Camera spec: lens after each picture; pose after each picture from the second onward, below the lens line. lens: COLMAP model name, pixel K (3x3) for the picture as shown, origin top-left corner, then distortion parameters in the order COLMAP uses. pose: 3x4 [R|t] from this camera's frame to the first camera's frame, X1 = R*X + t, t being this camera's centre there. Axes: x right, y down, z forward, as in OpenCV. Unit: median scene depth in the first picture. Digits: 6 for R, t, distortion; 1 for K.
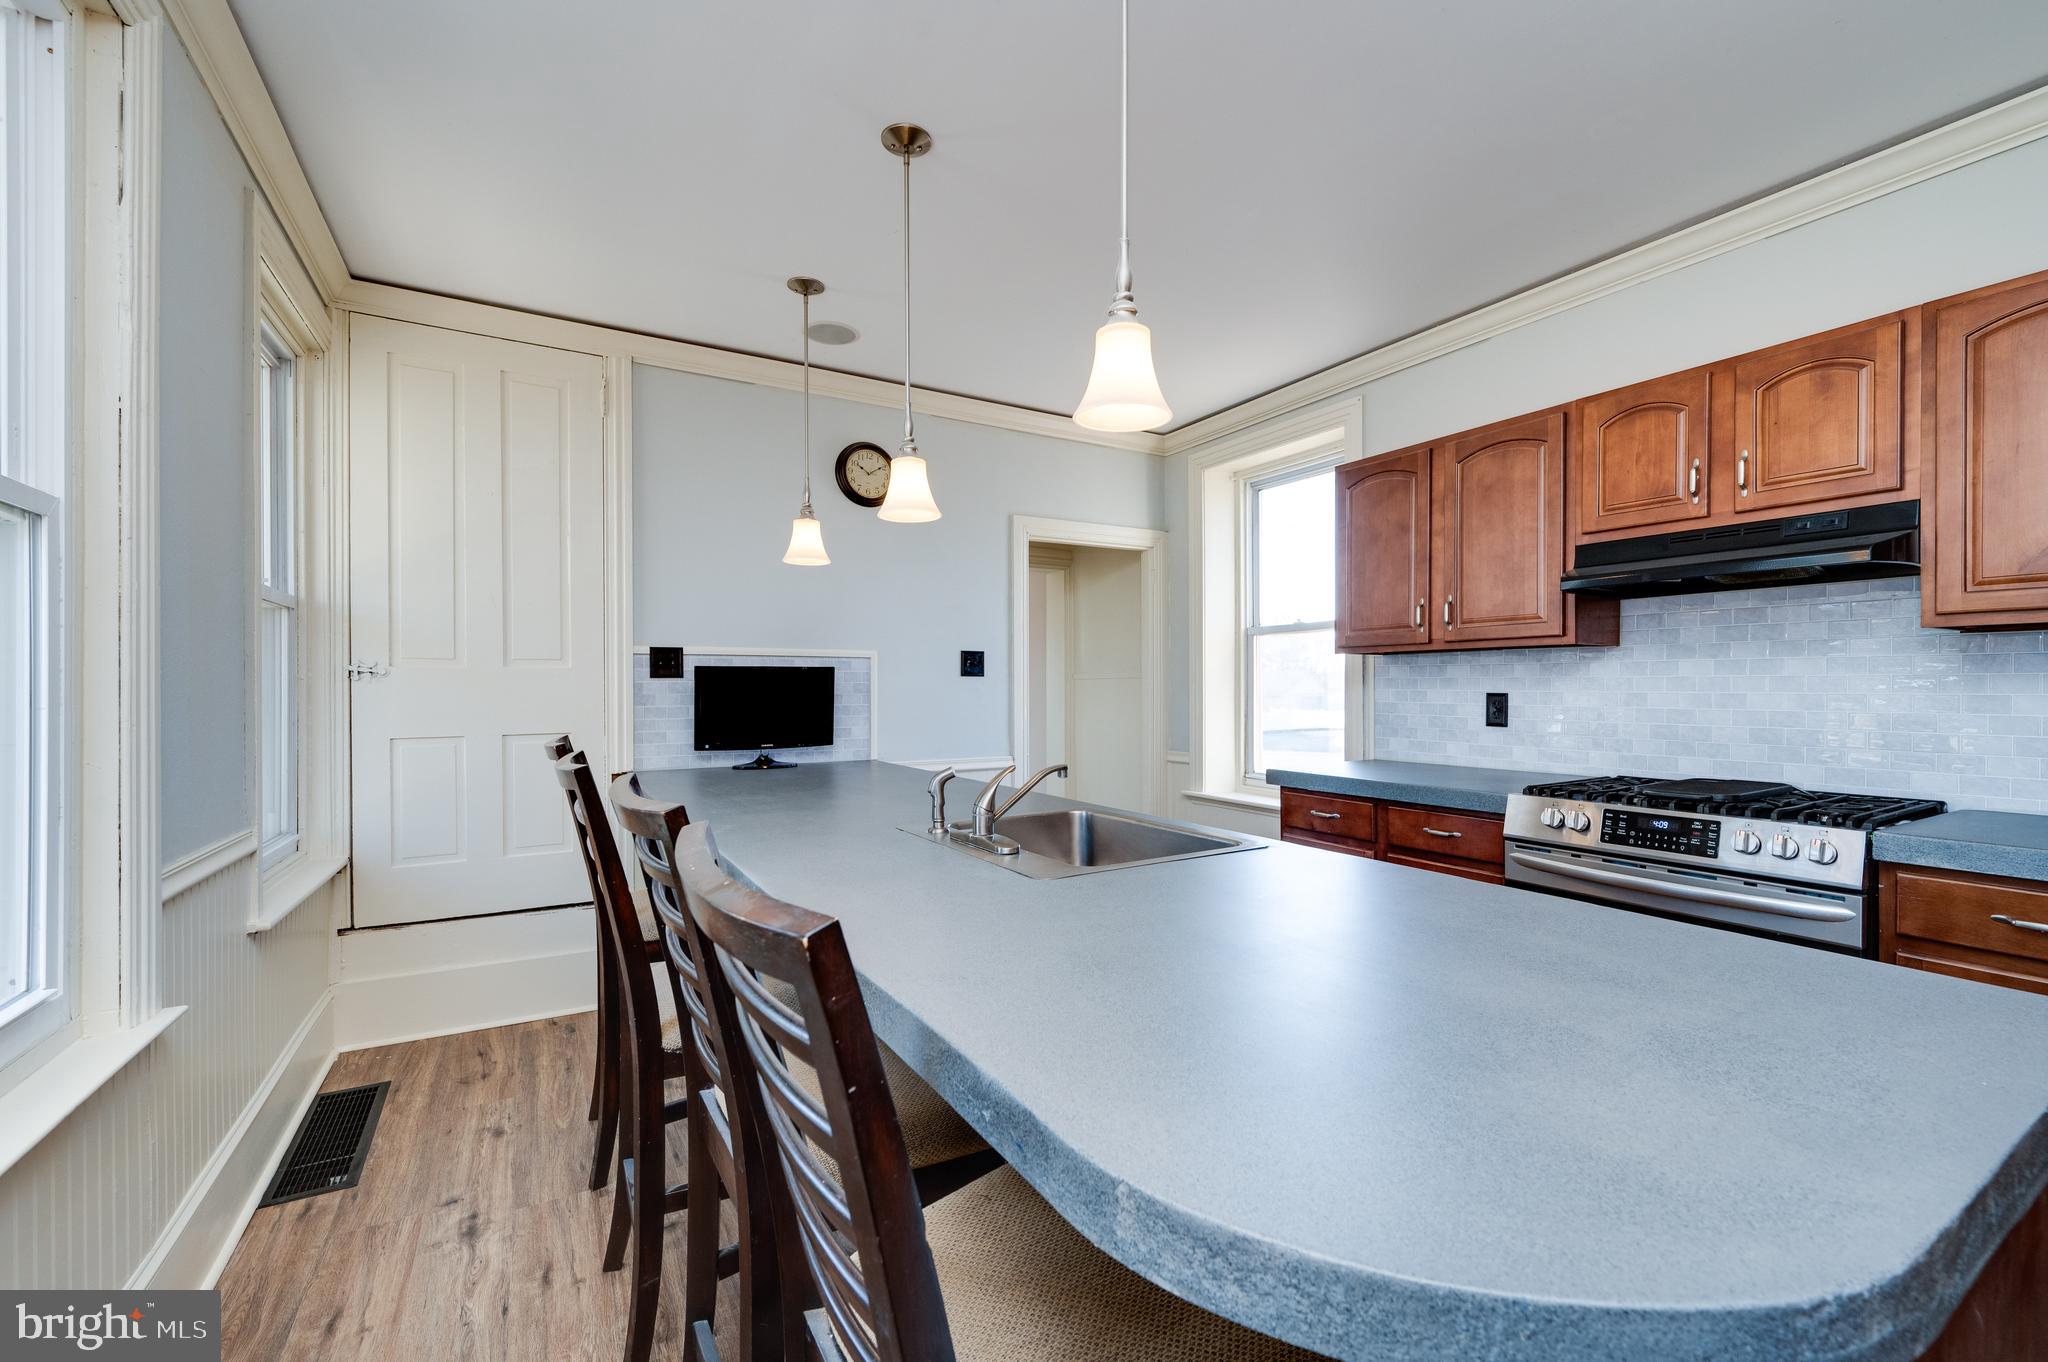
lens RADIAL K [[812.5, 0, 1076.3], [0, 812.5, 692.3], [0, 0, 1]] dist [-0.002200, 0.000313]
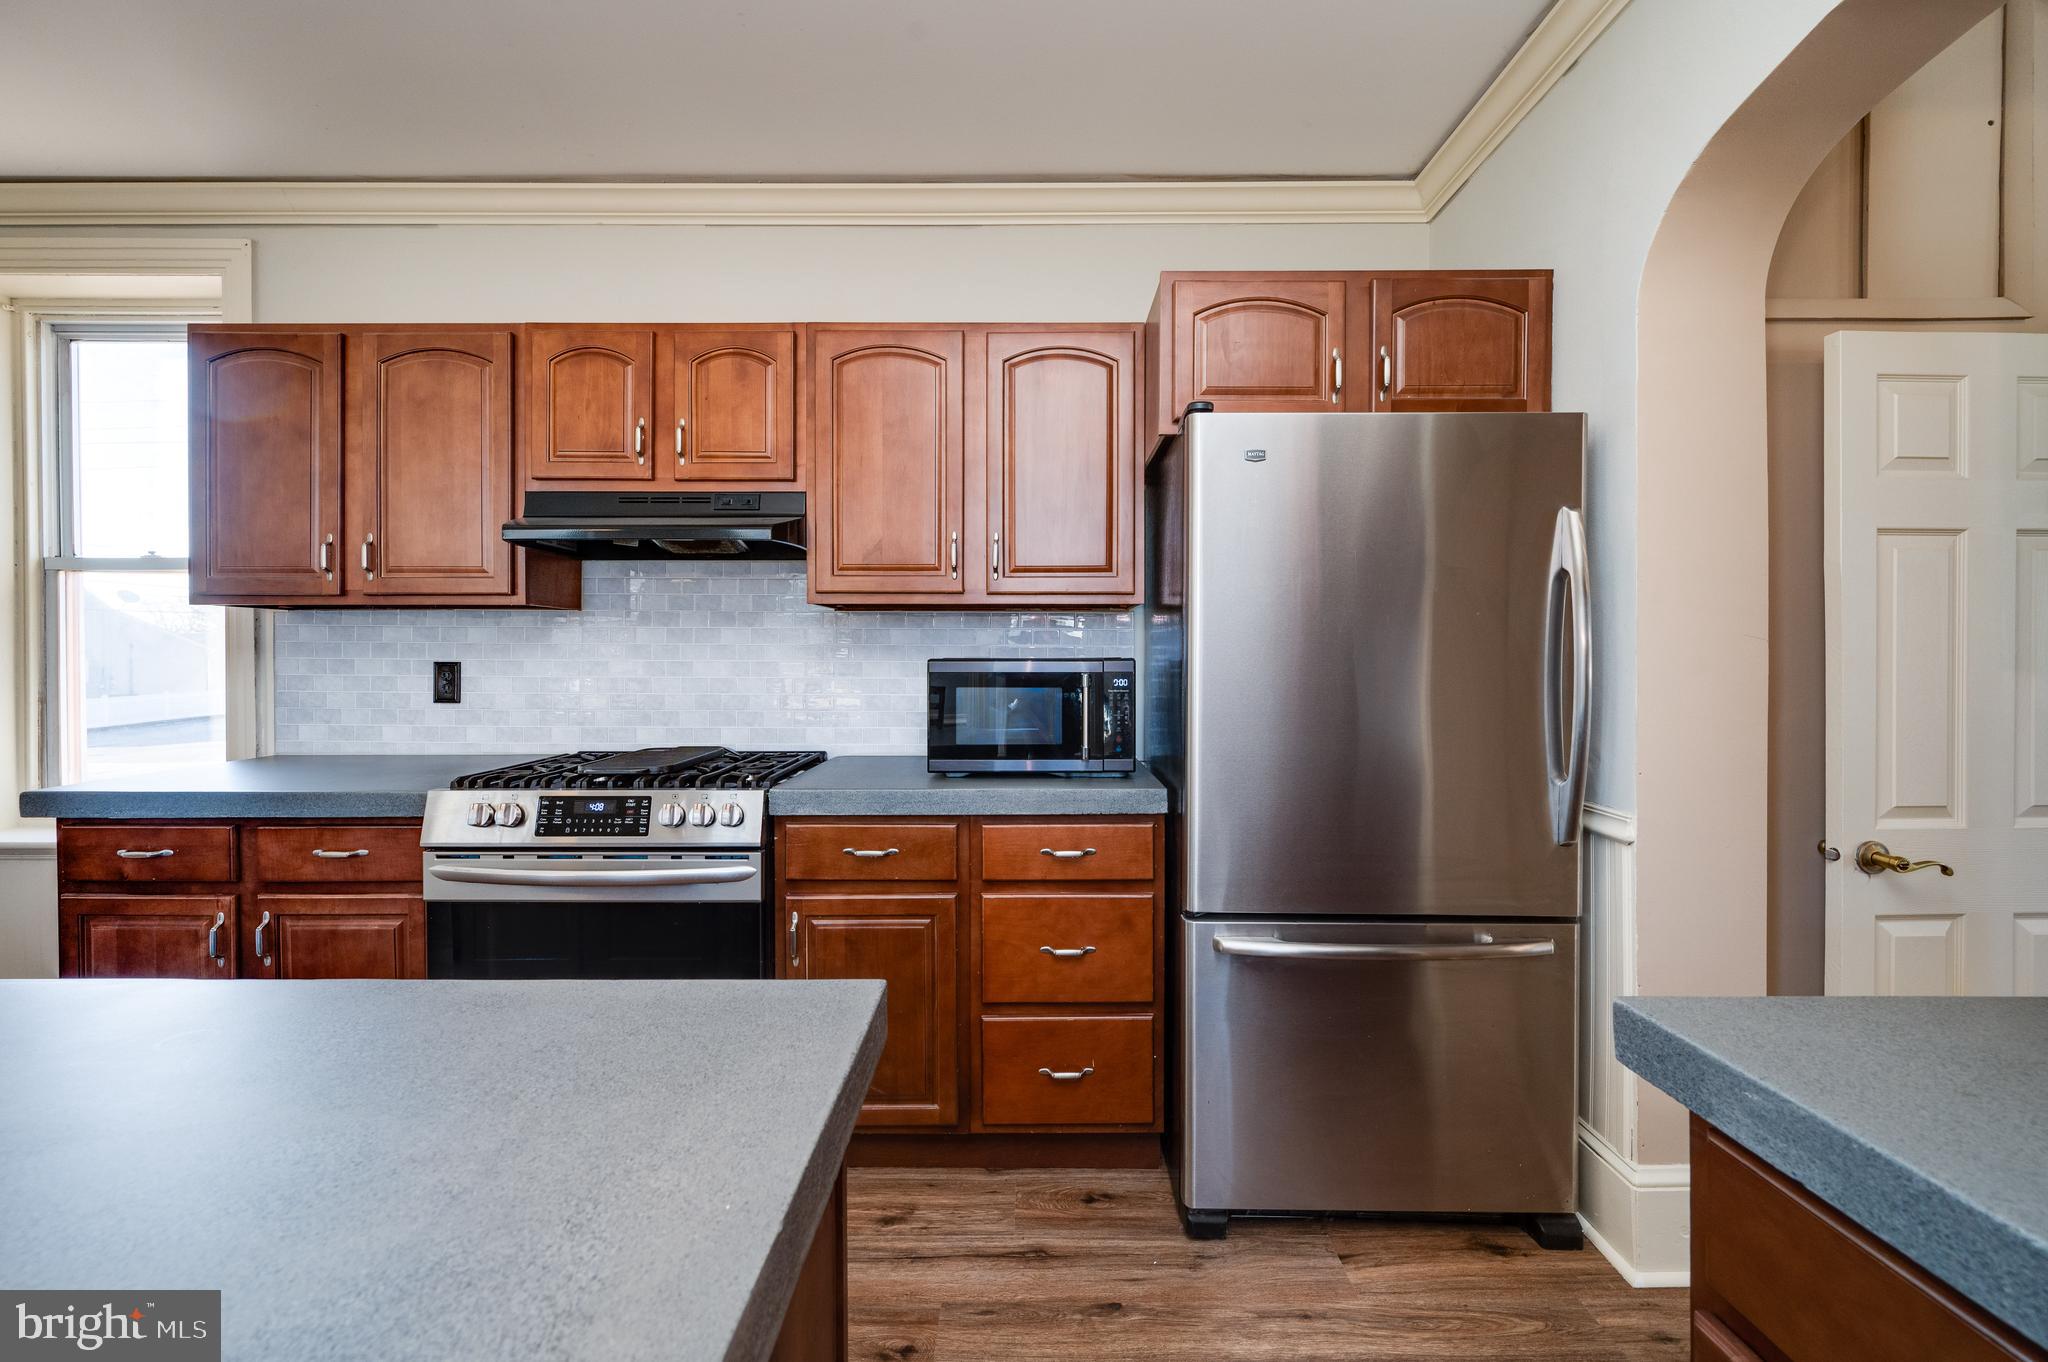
lens RADIAL K [[812.5, 0, 1024.2], [0, 812.5, 665.0], [0, 0, 1]] dist [-0.002200, 0.000313]
pose [[0.521040, -0.008036, 0.853494, 0.166793], [0.003300, 0.999967, 0.007401, -0.000183], [-0.853526, -0.001040, 0.521050, 0.103969]]
